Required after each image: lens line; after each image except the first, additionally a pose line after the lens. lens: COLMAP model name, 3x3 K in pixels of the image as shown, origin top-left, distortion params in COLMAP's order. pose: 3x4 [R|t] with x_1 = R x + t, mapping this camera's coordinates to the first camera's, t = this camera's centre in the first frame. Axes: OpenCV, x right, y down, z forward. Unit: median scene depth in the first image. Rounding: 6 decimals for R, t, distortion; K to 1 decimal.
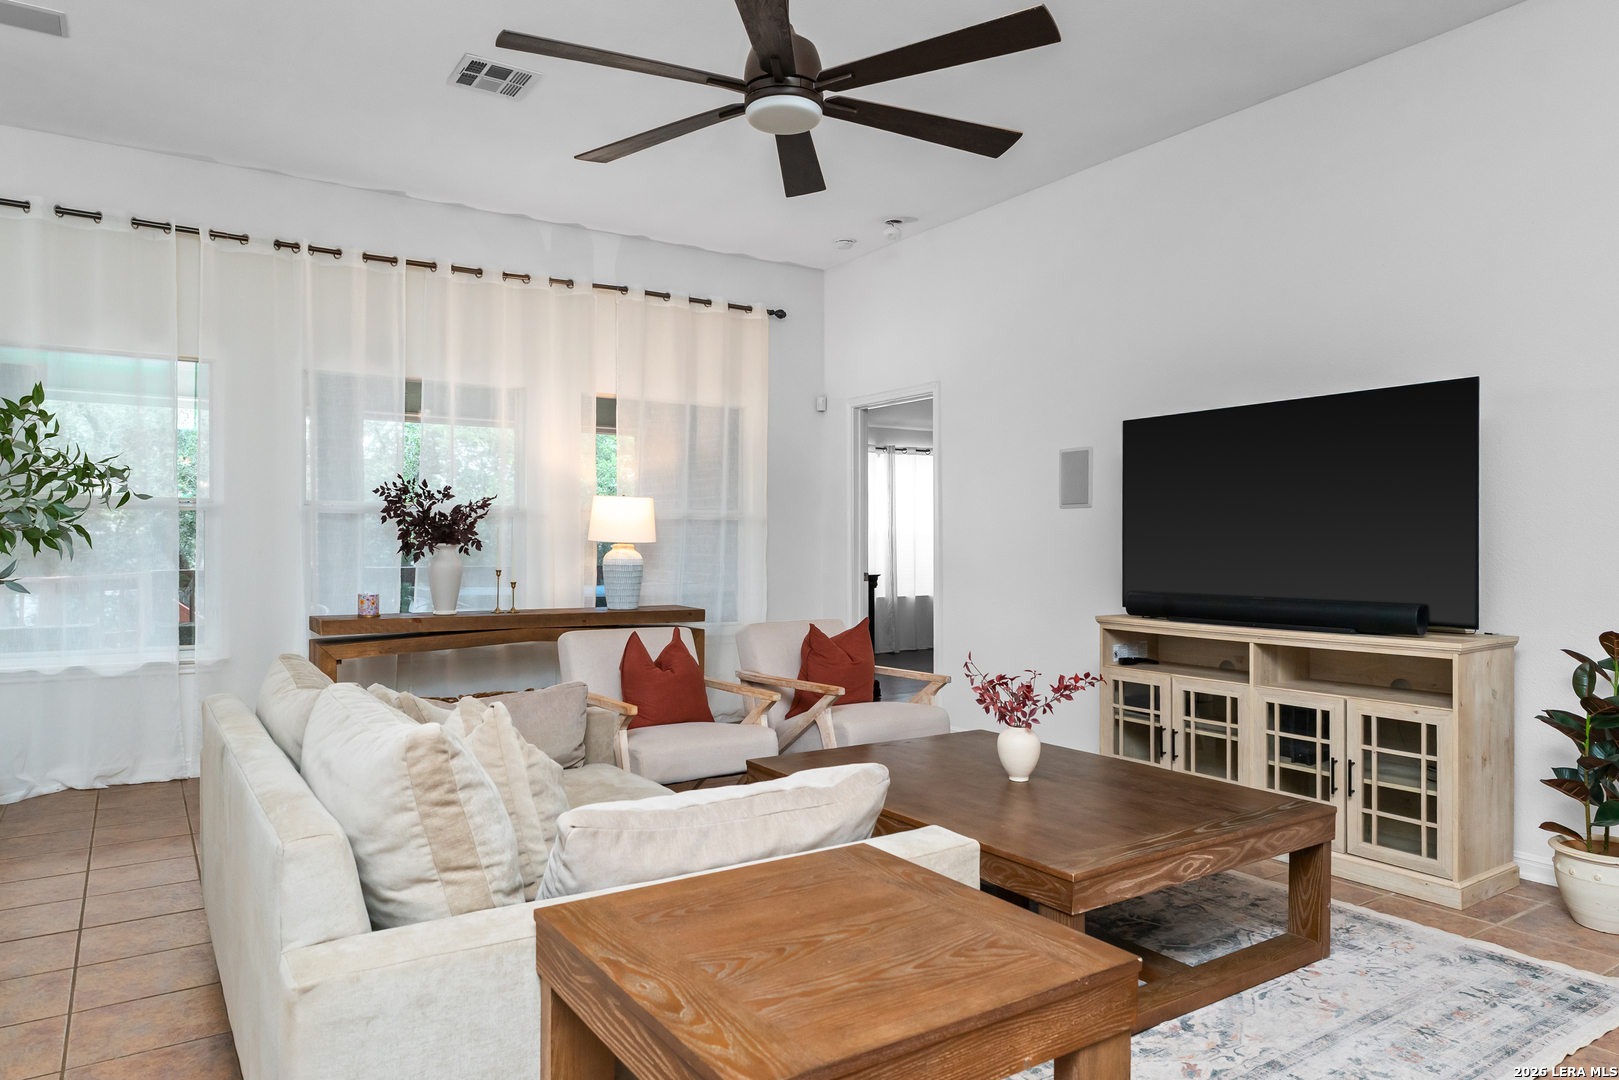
lens RADIAL K [[1008.9, 0, 816.7], [0, 1008.9, 547.6], [0, 0, 1]] dist [-0.000444, 0.001062]
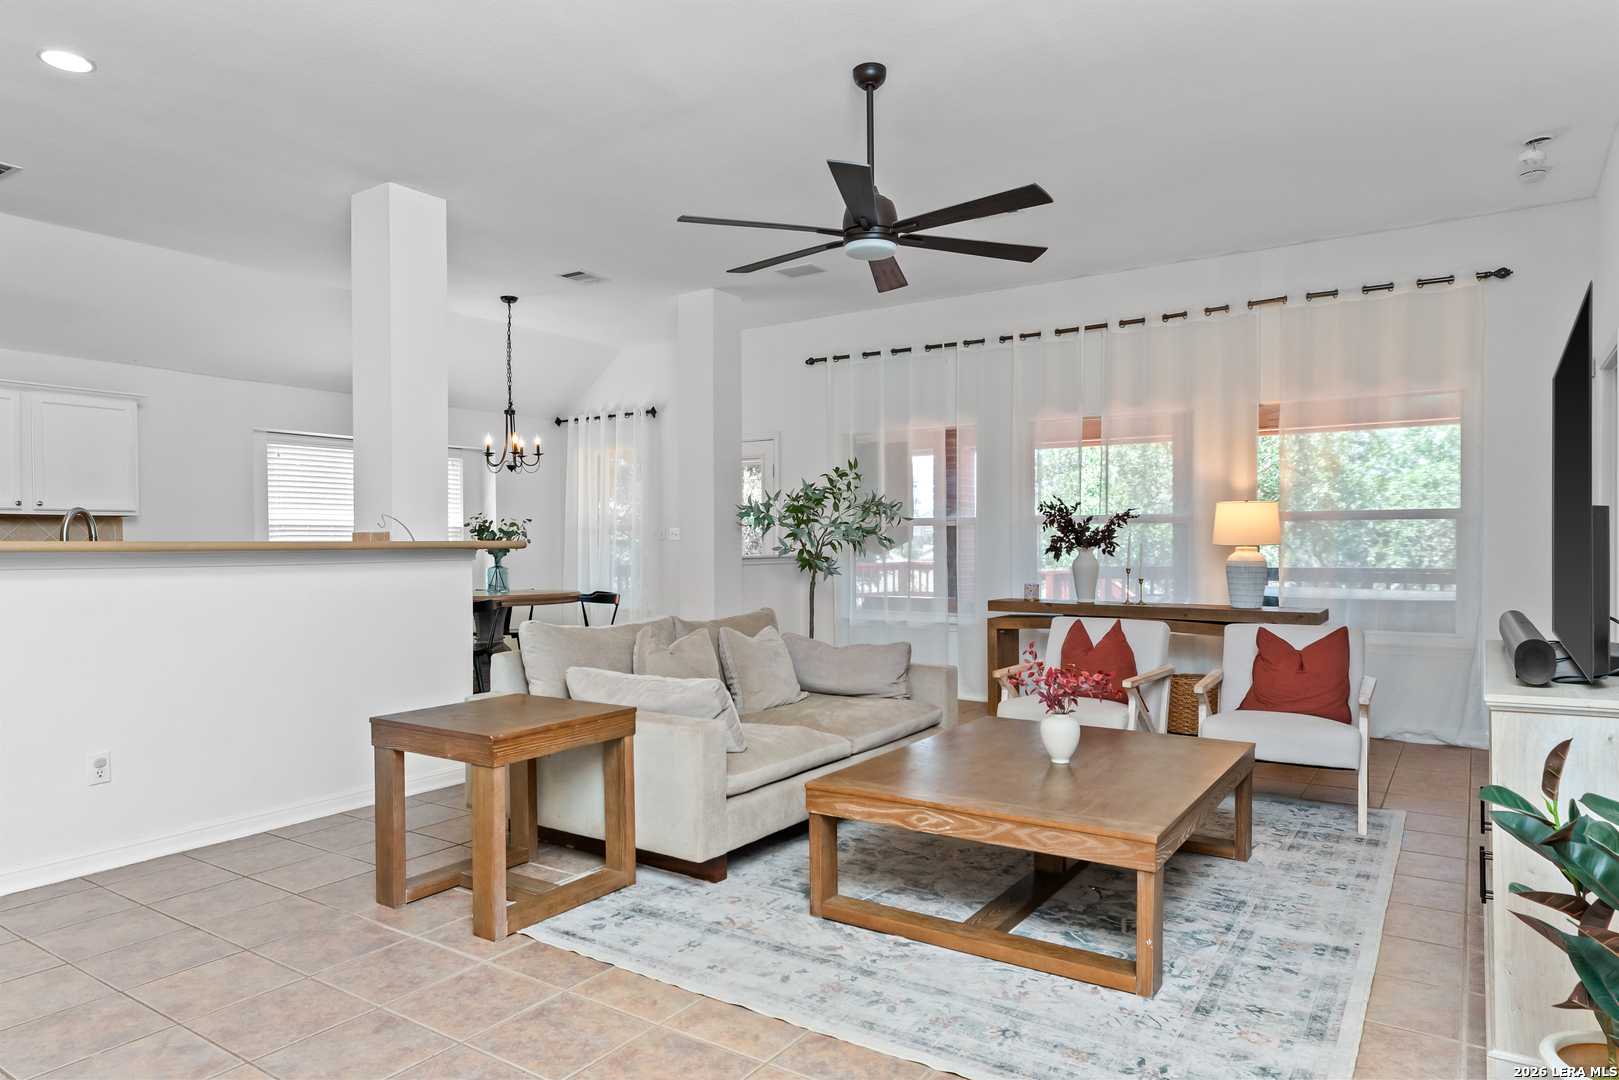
lens RADIAL K [[1008.9, 0, 840.1], [0, 1008.9, 549.4], [0, 0, 1]] dist [-0.000444, 0.001062]
pose [[0.404495, 0.000169, -0.914540, 1.322799], [0.000072, 1.000000, 0.000217, -0.002705], [0.914540, -0.000154, 0.404495, 0.399144]]
